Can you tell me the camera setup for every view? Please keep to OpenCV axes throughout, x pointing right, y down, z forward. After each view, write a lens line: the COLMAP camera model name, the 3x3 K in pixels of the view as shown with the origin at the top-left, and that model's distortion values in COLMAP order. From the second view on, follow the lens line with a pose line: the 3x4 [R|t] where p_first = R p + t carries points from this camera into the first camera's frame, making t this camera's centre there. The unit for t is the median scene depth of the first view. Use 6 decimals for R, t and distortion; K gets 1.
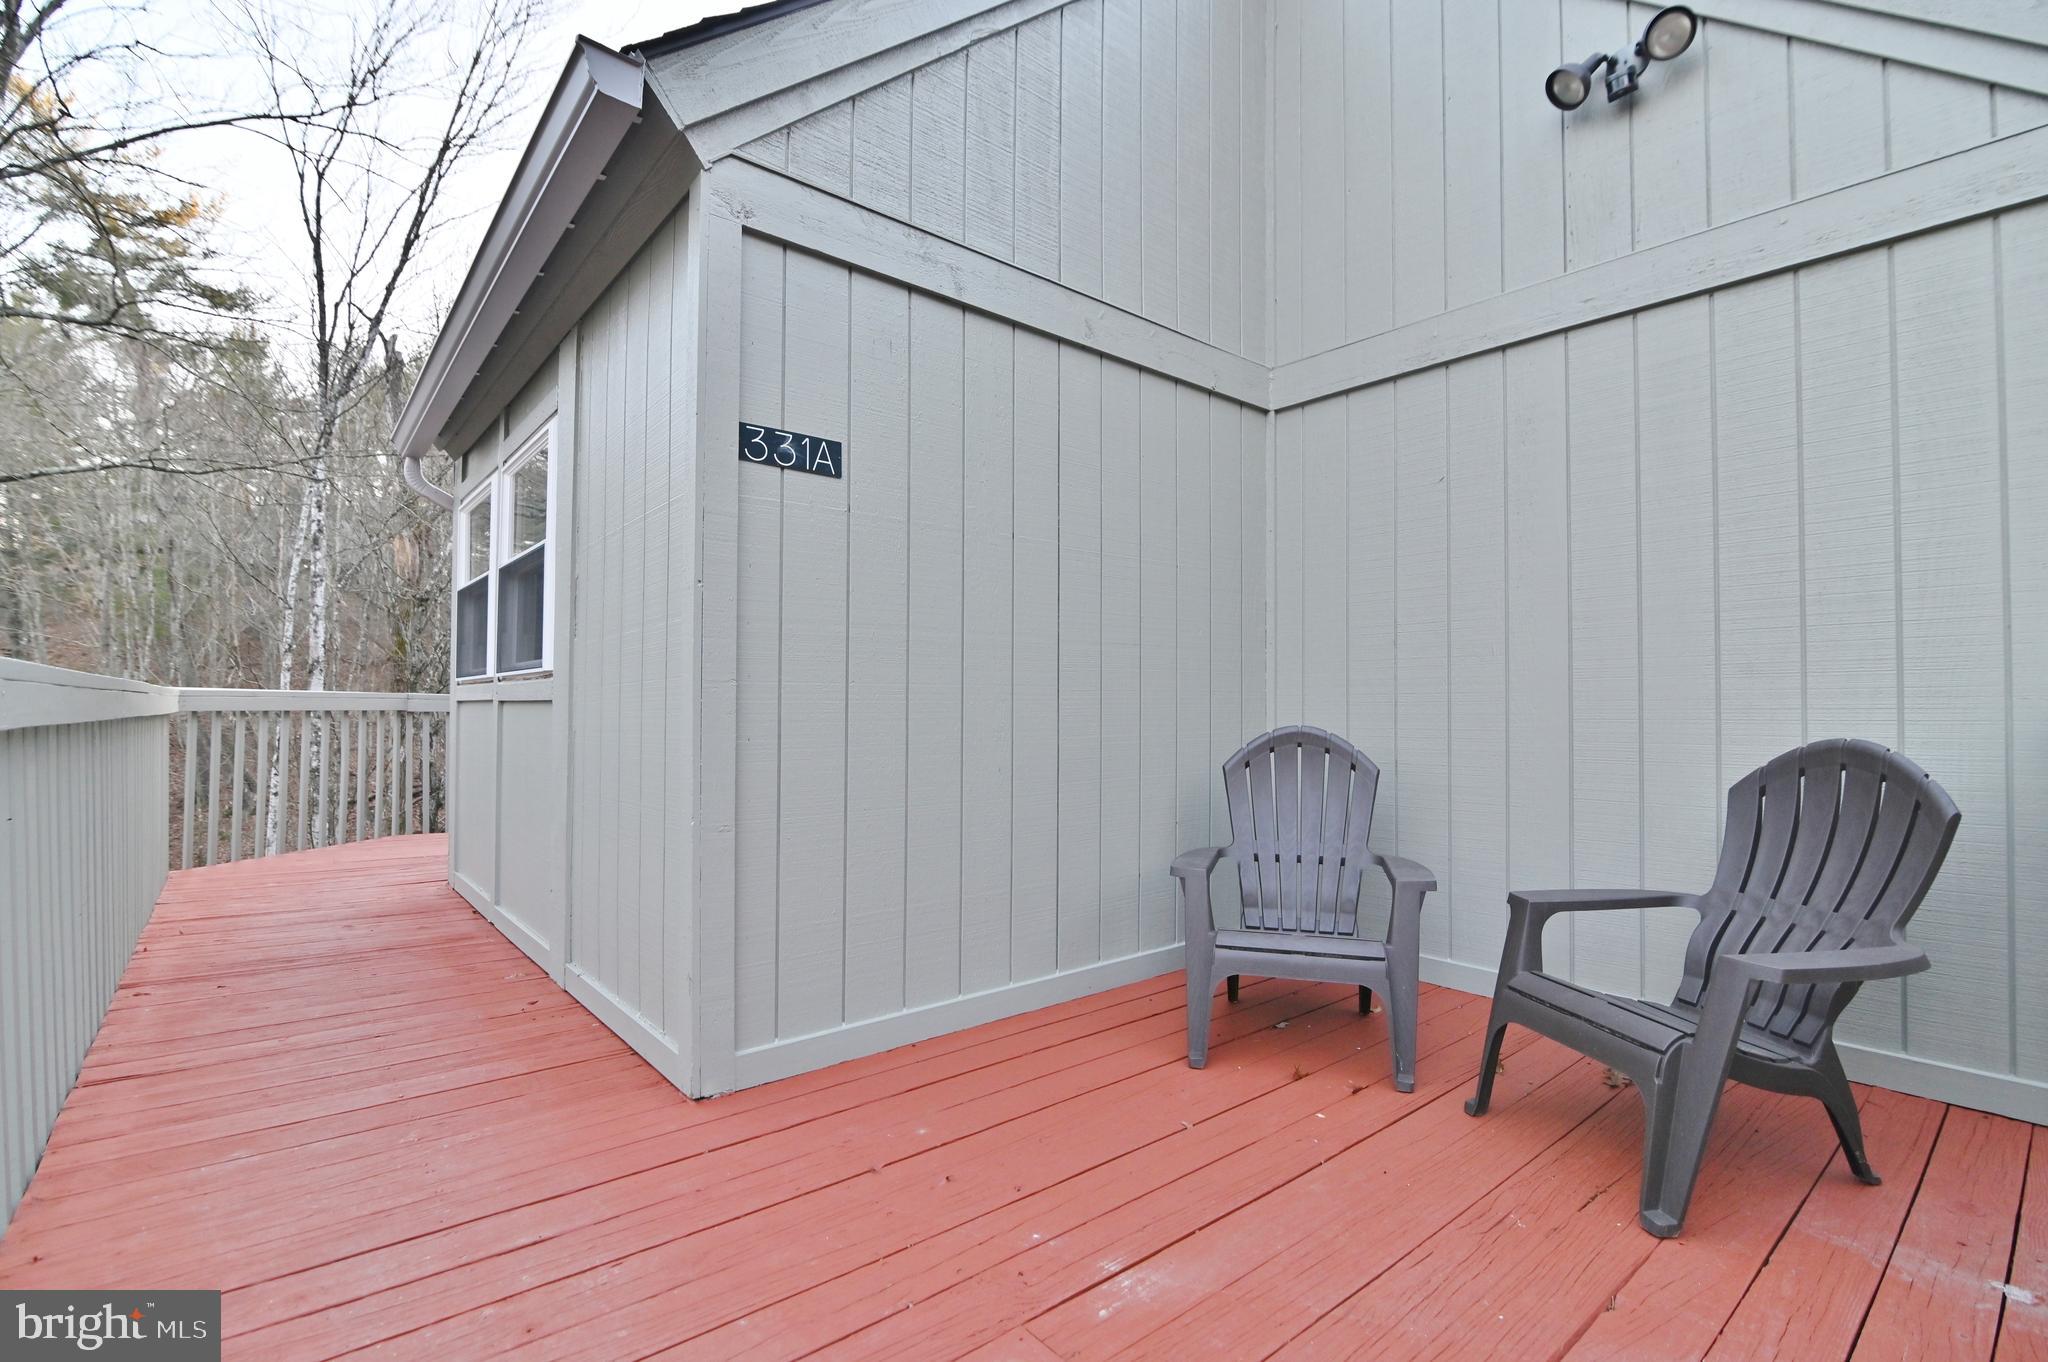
lens RADIAL K [[931.7, 0, 1014.0], [0, 931.7, 682.1], [0, 0, 1]] dist [-0.022854, 0.002174]
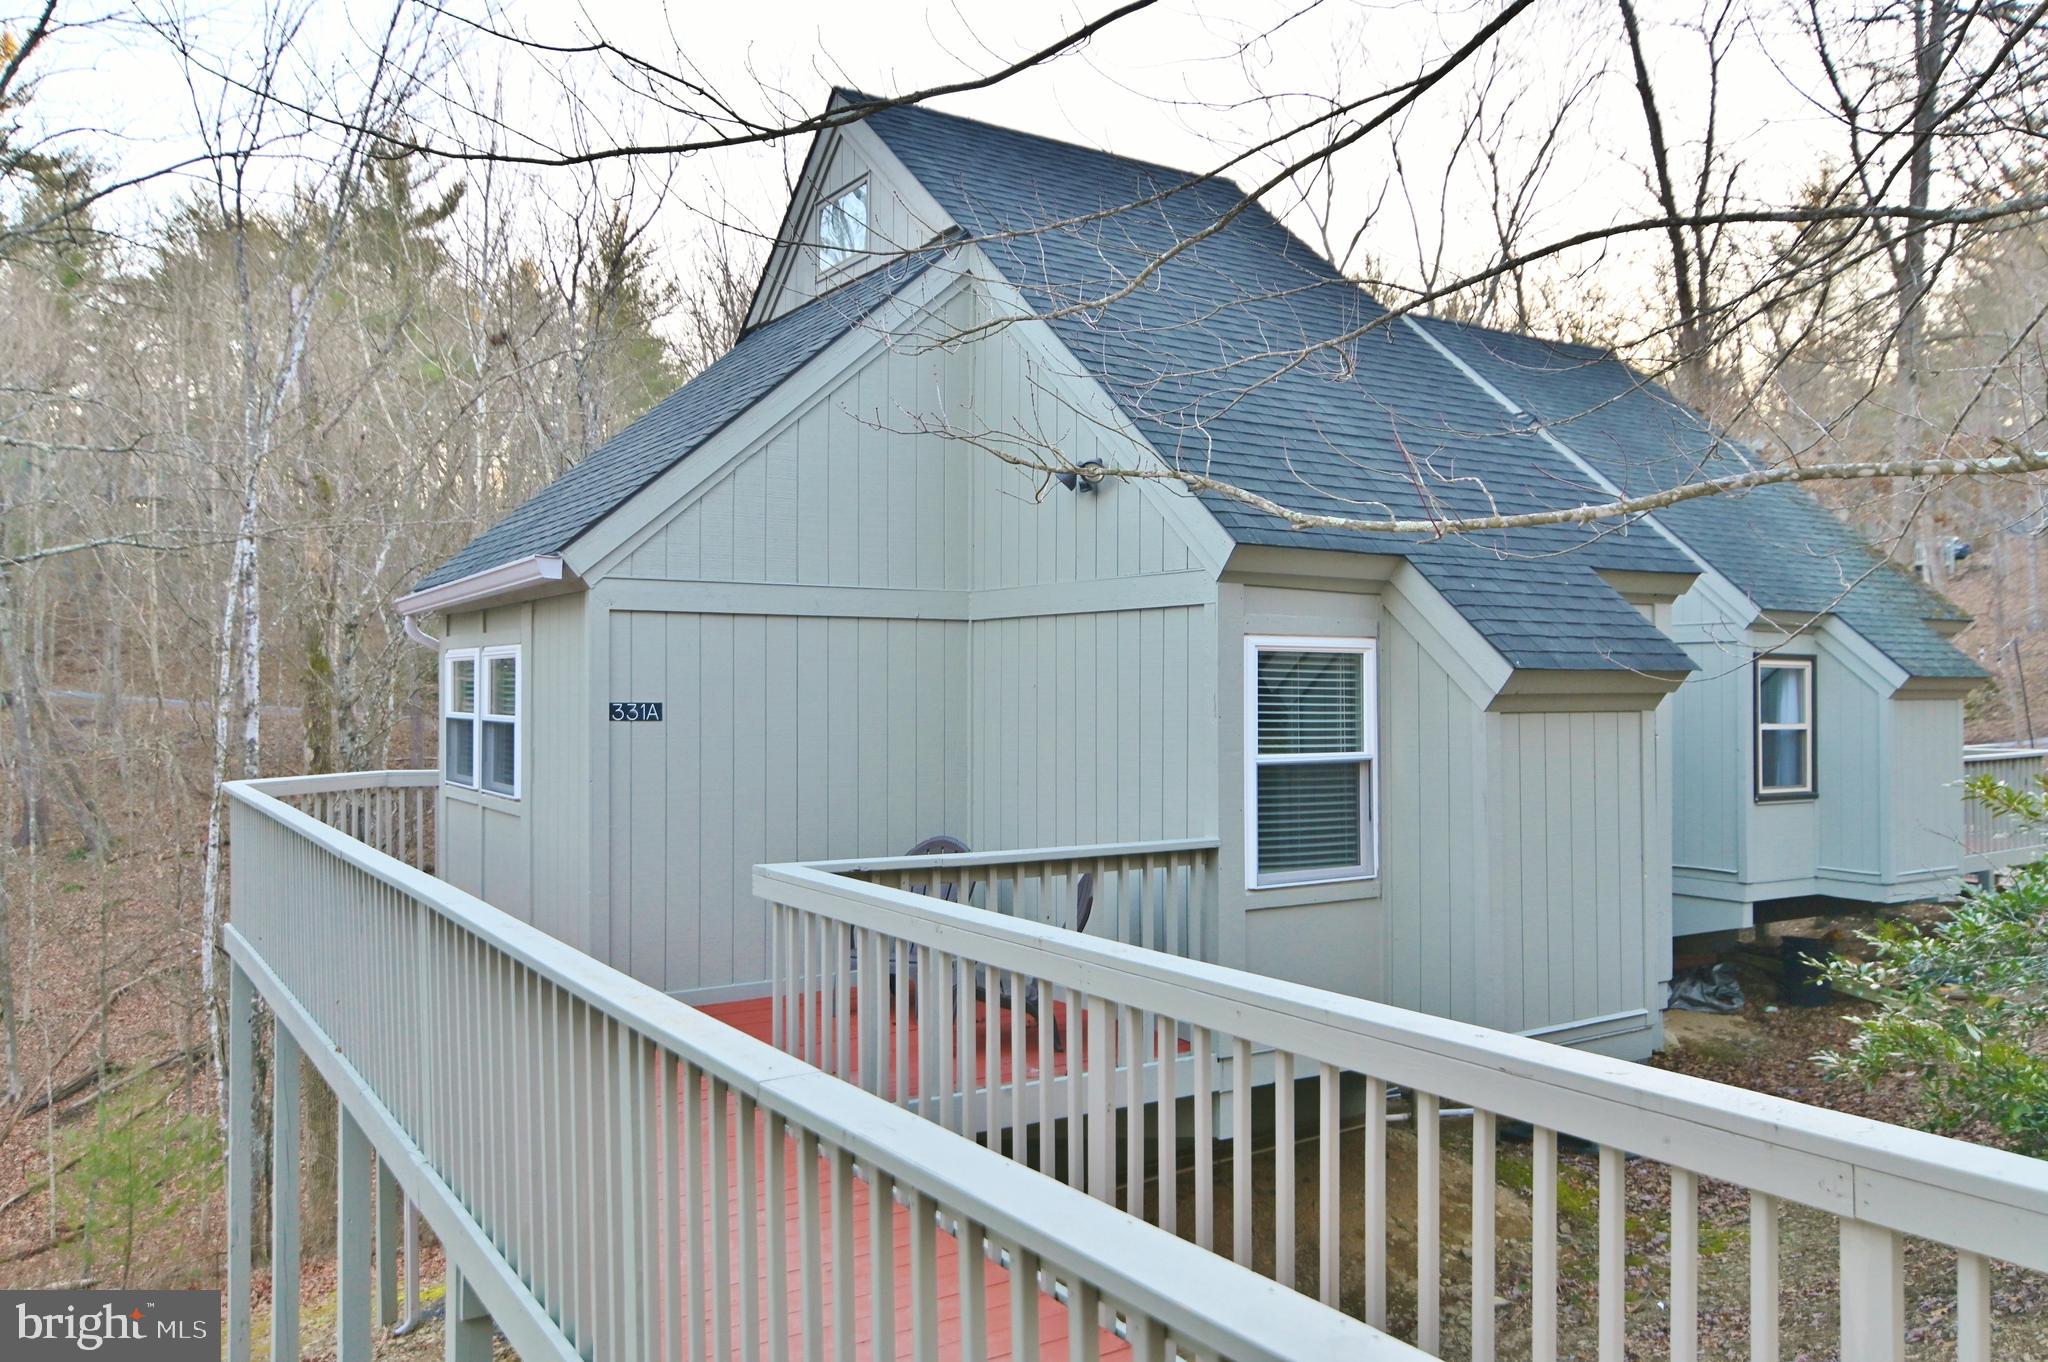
lens RADIAL K [[1515.4, 0, 1030.6], [0, 1515.4, 664.9], [0, 0, 1]] dist [0.006624, -0.007541]
pose [[0.994079, -0.006128, -0.108491, 0.663087], [0.007898, 0.999842, 0.015894, -0.265819], [0.108377, -0.016656, 0.993970, -1.494892]]
